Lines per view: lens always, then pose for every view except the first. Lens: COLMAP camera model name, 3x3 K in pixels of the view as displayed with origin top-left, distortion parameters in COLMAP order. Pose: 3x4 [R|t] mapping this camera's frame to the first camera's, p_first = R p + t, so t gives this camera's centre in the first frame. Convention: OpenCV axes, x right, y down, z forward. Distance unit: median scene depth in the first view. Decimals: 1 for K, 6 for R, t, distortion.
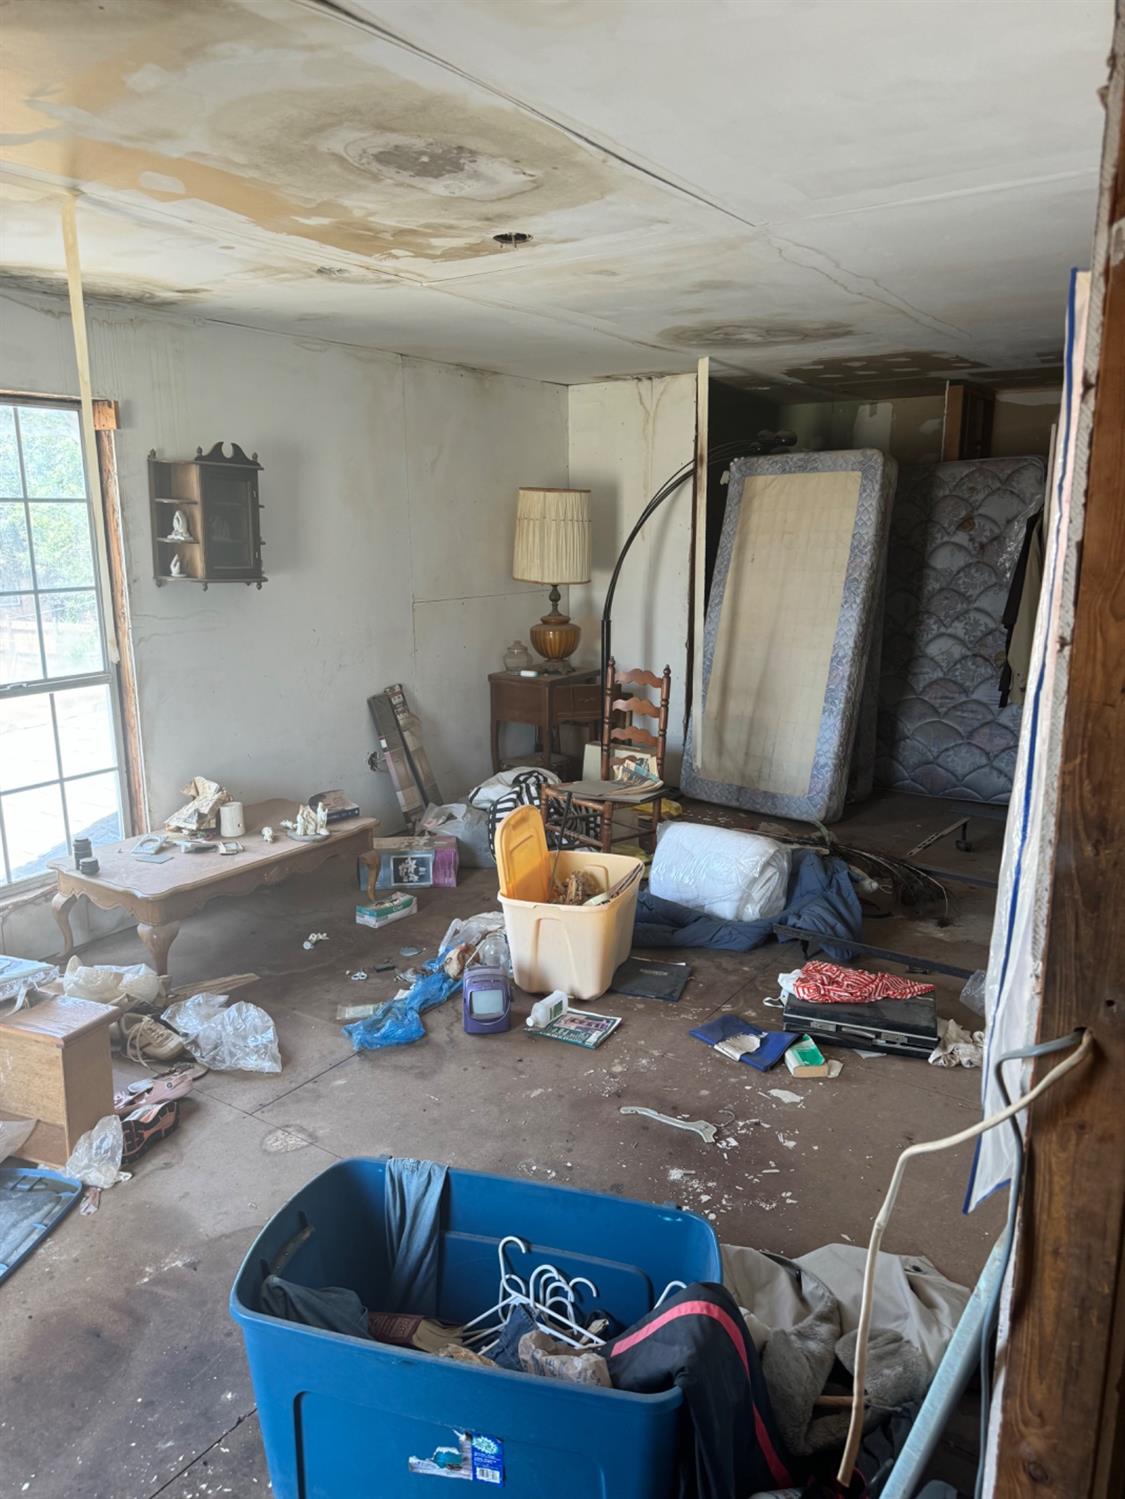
lens RADIAL K [[1052.3, 0, 562.5], [0, 1052.3, 749.5], [0, 0, 1]] dist [-0.005919, -0.002187]
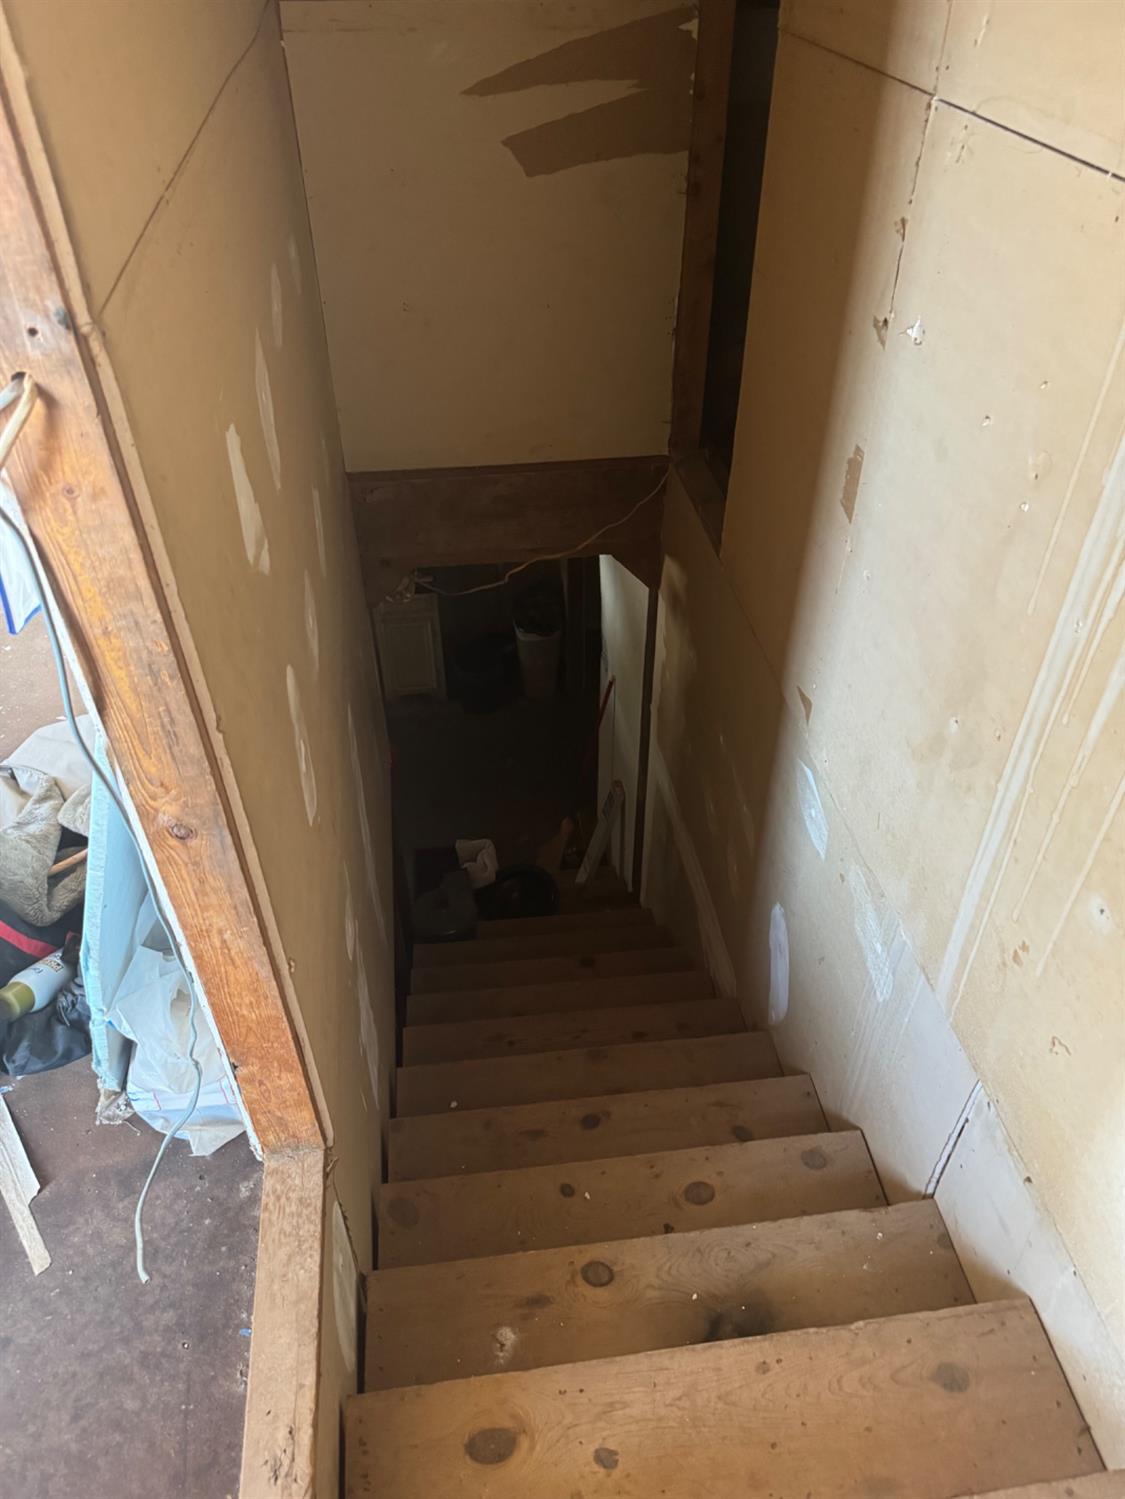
lens RADIAL K [[1052.3, 0, 562.5], [0, 1052.3, 749.5], [0, 0, 1]] dist [-0.005919, -0.002187]
pose [[0.738876, -0.437939, 0.512125, 0.242348], [0.146927, 0.846427, 0.511833, 0.146017], [-0.657628, -0.302936, 0.689750, 0.054330]]
